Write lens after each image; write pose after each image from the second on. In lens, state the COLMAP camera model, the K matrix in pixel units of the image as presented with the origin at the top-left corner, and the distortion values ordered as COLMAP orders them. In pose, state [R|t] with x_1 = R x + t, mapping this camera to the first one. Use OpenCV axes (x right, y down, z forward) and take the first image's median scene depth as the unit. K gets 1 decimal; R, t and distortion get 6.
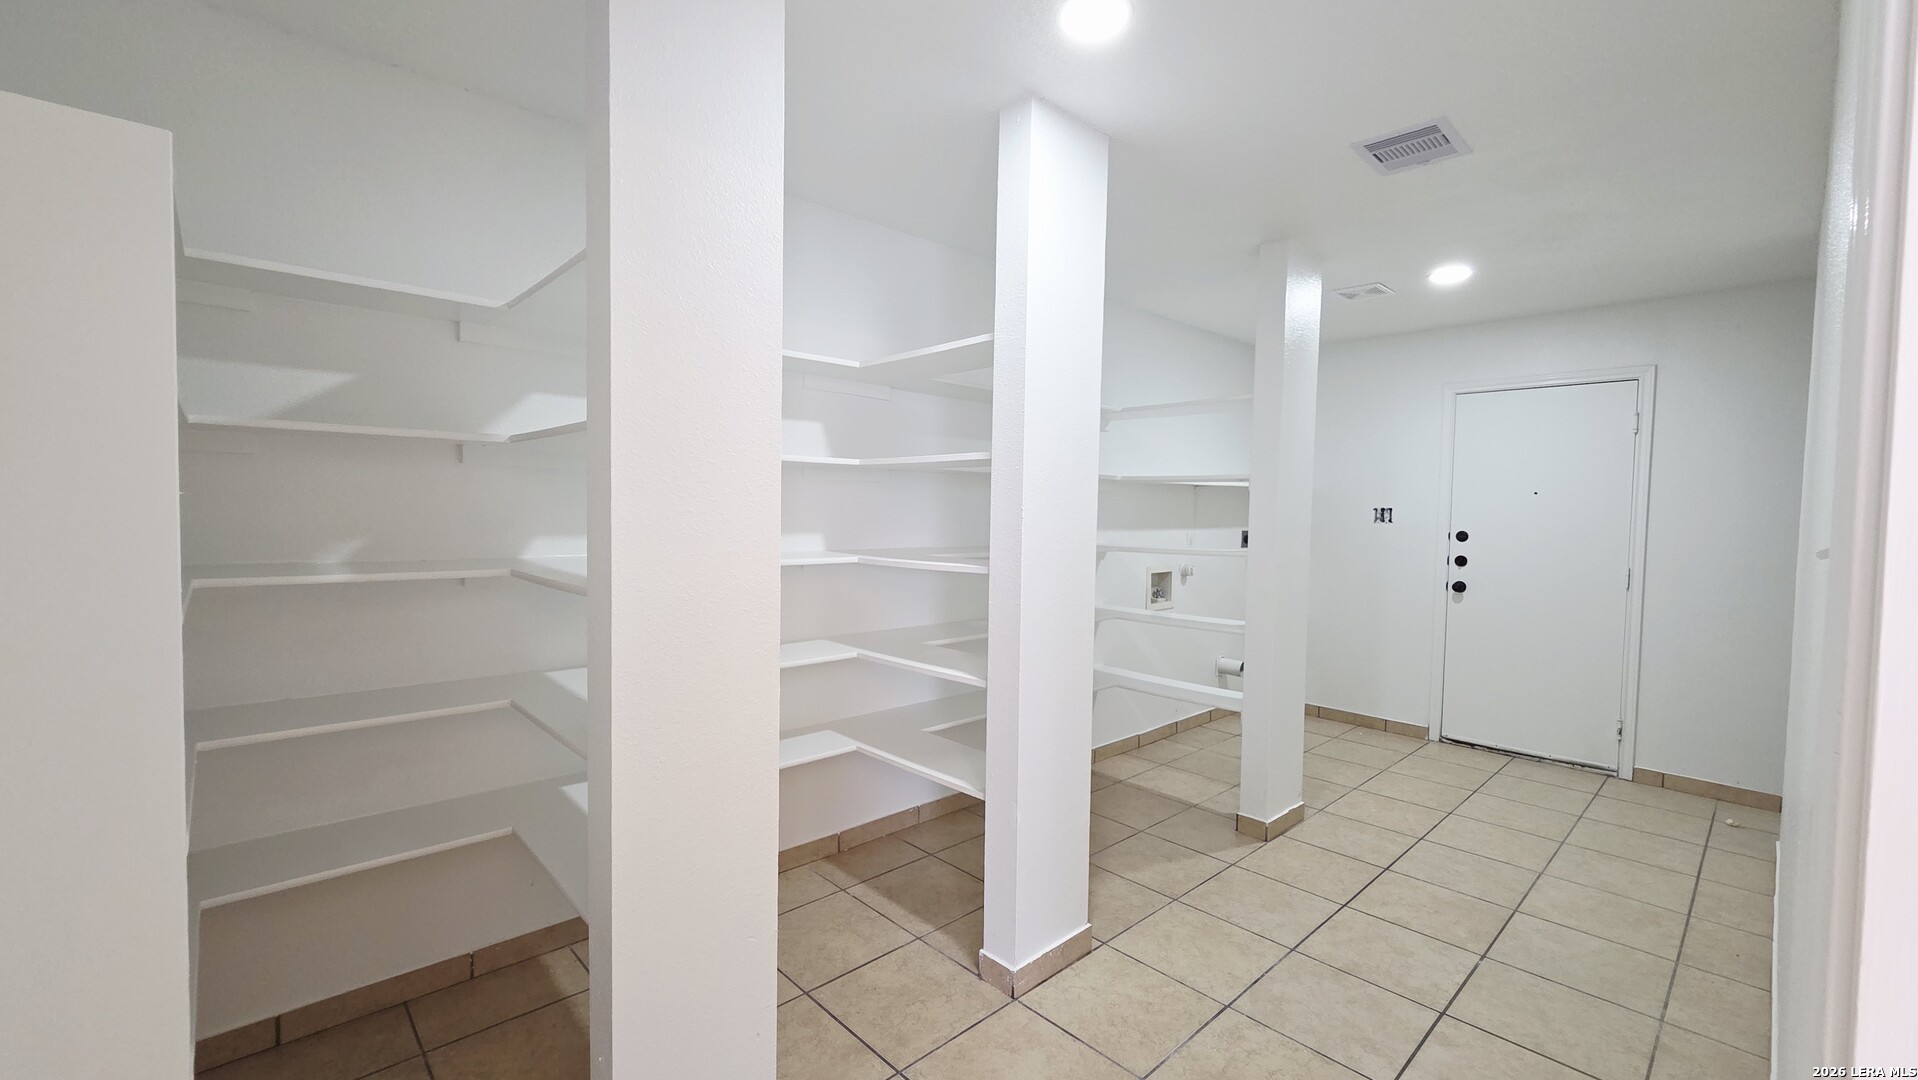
lens RADIAL K [[784.6, 0, 962.9], [0, 784.6, 538.3], [0, 0, 1]] dist [-0.000144, 0.000038]
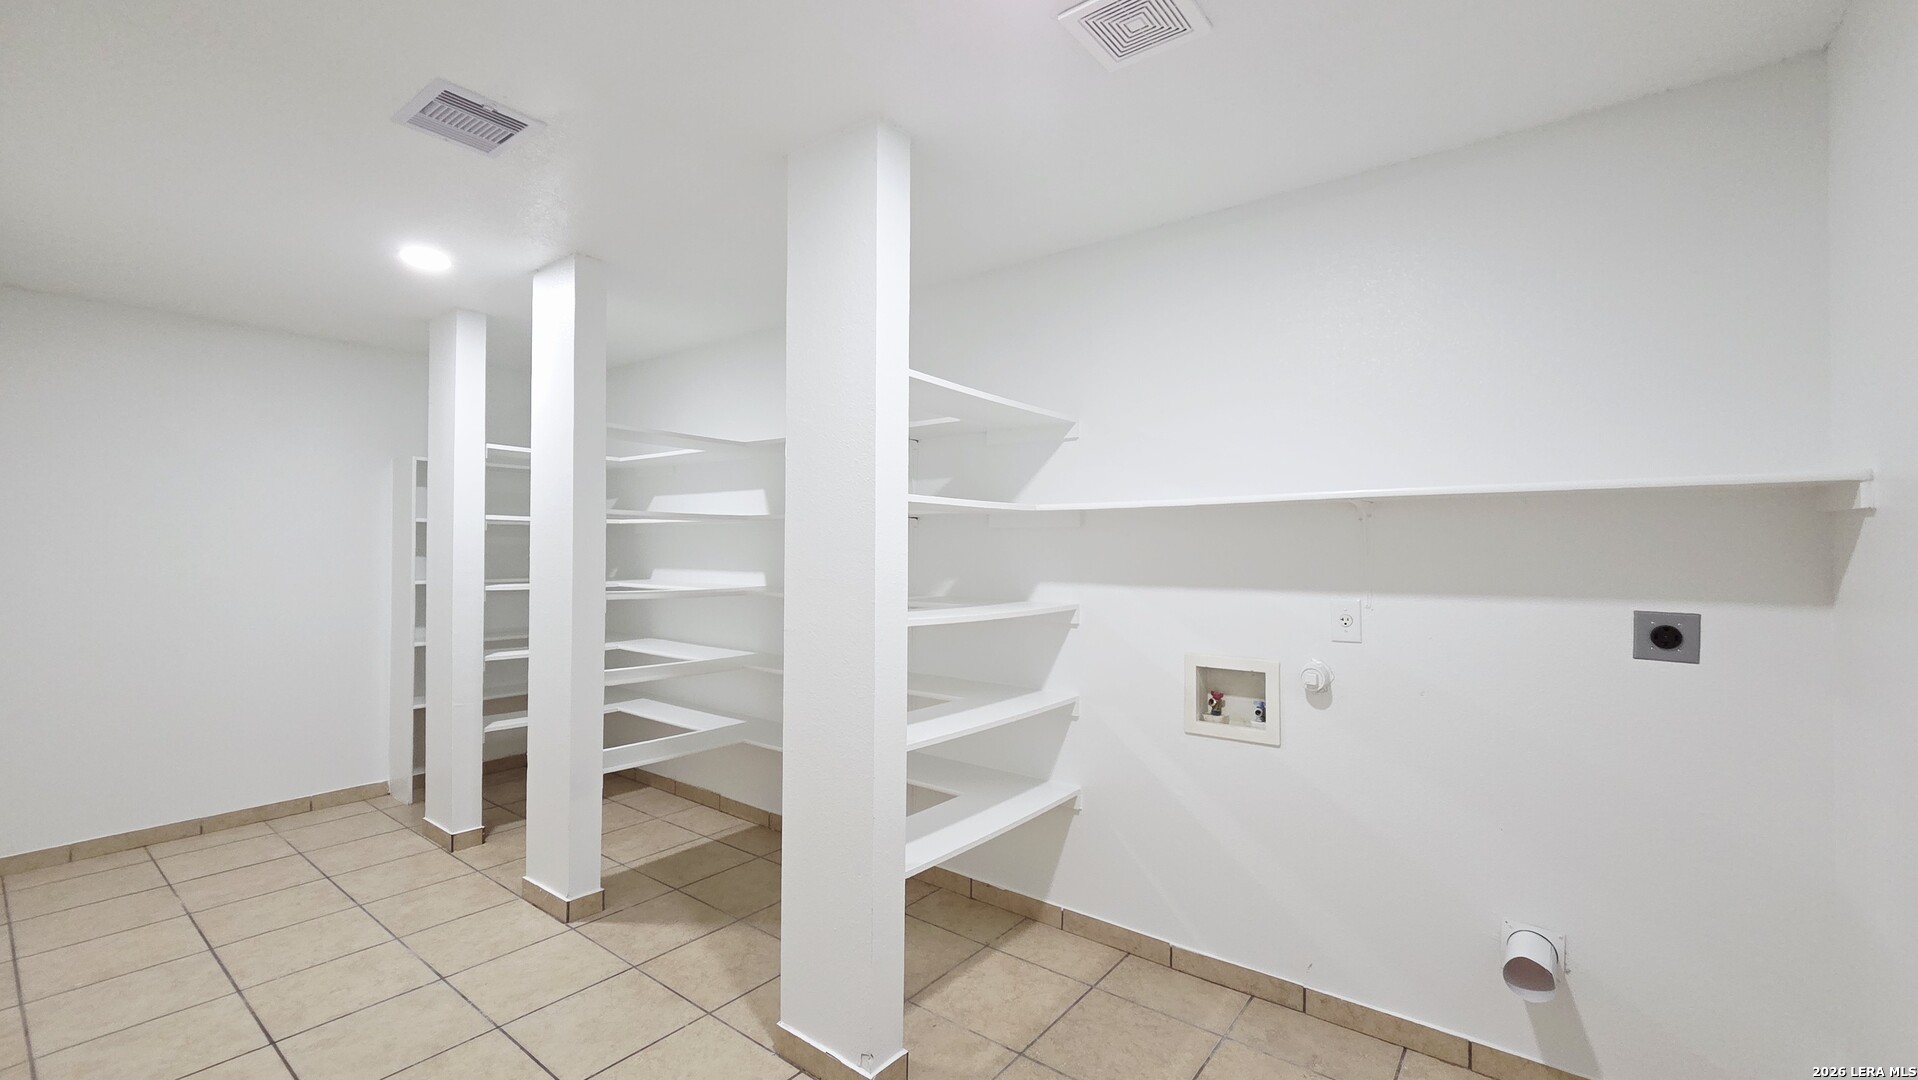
lens RADIAL K [[784.6, 0, 962.9], [0, 784.6, 538.3], [0, 0, 1]] dist [-0.000144, 0.000038]
pose [[0.150565, -0.028319, -0.988194, 0.881356], [-0.041408, 0.998532, -0.034924, -0.023738], [0.987733, 0.046177, 0.149172, 0.848780]]
